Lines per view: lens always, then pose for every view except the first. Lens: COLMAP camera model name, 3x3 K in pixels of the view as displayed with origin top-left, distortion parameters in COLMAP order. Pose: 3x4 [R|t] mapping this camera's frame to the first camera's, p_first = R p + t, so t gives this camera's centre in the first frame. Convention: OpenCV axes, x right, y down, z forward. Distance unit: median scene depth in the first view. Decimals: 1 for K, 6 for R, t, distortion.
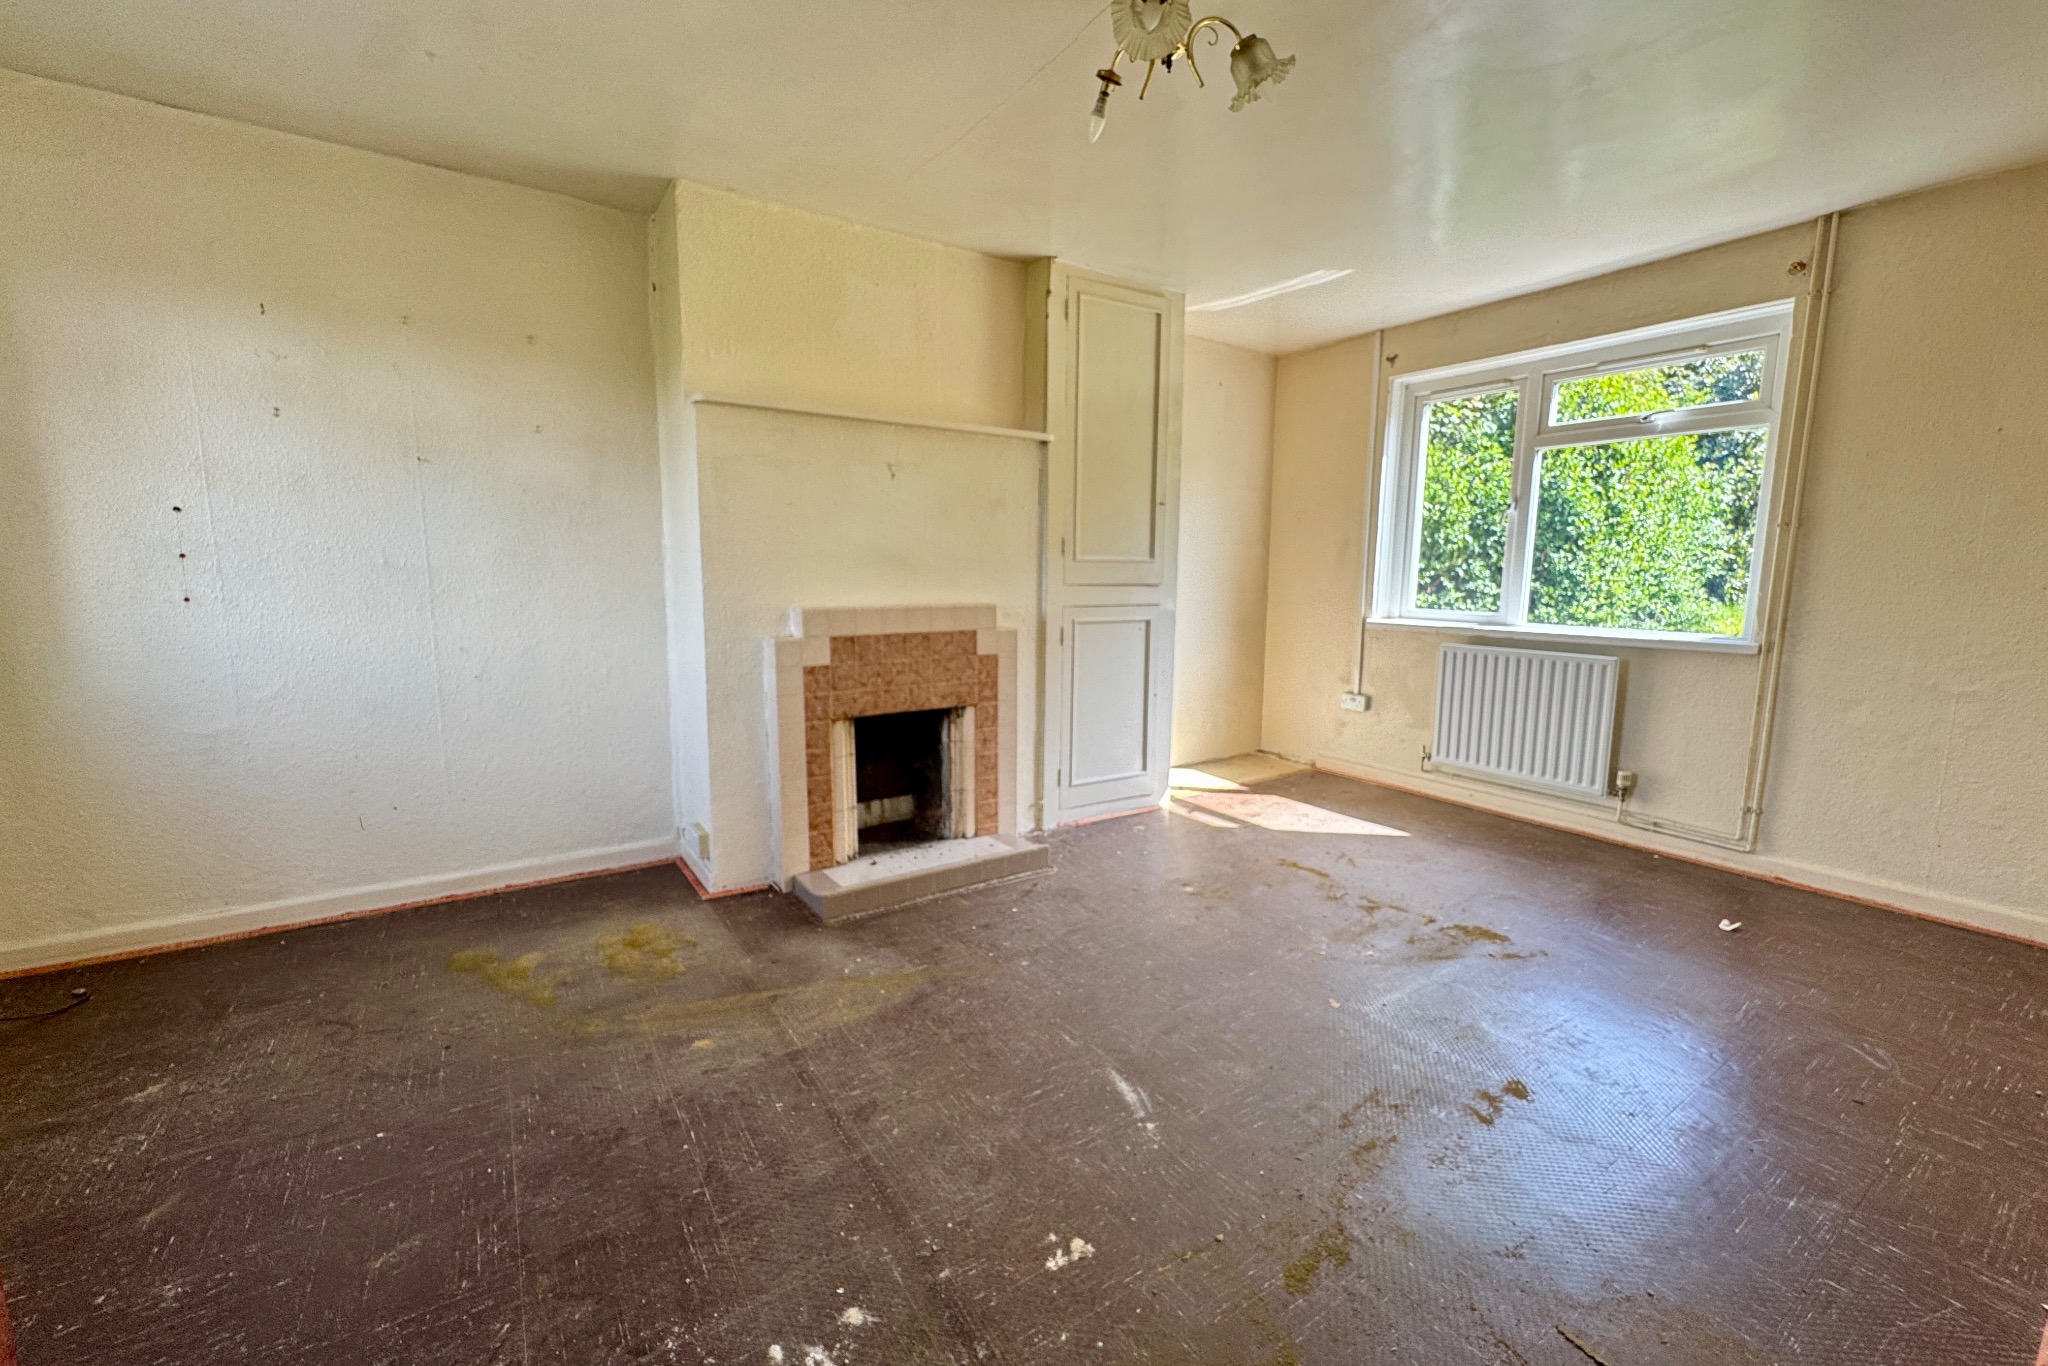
lens RADIAL K [[819.7, 0, 1019.4], [0, 819.7, 683.9], [0, 0, 1]] dist [-0.001954, 0.000127]
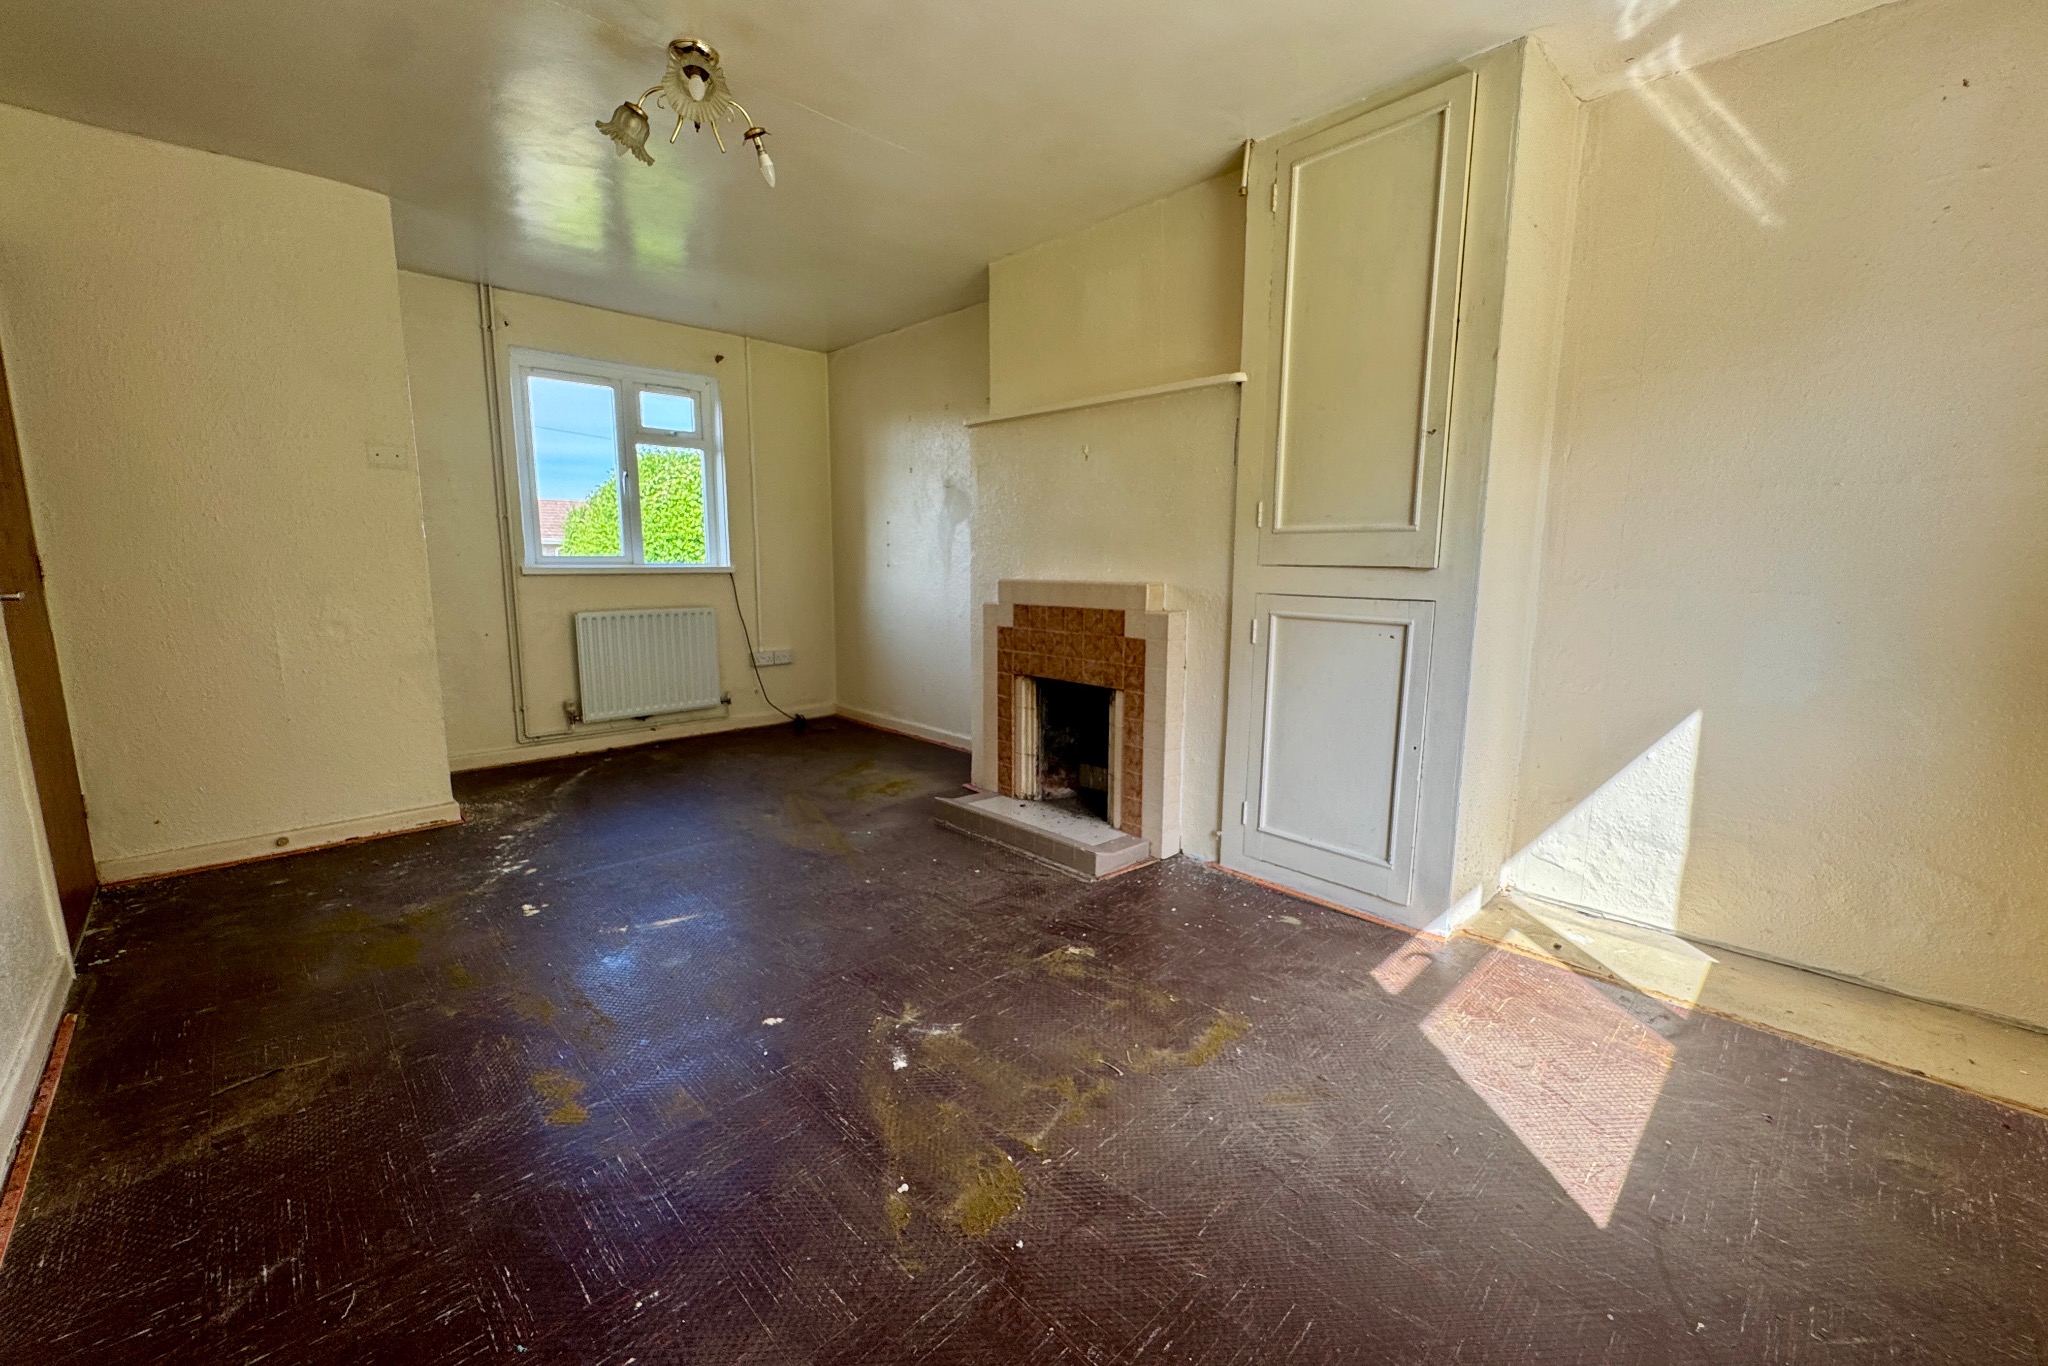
lens RADIAL K [[819.7, 0, 1018.8], [0, 819.7, 679.4], [0, 0, 1]] dist [-0.001954, 0.000127]
pose [[0.174813, 0.143874, -0.974033, 0.888071], [-0.135772, 0.983338, 0.120881, -0.088741], [0.975196, 0.111115, 0.191434, 0.740854]]
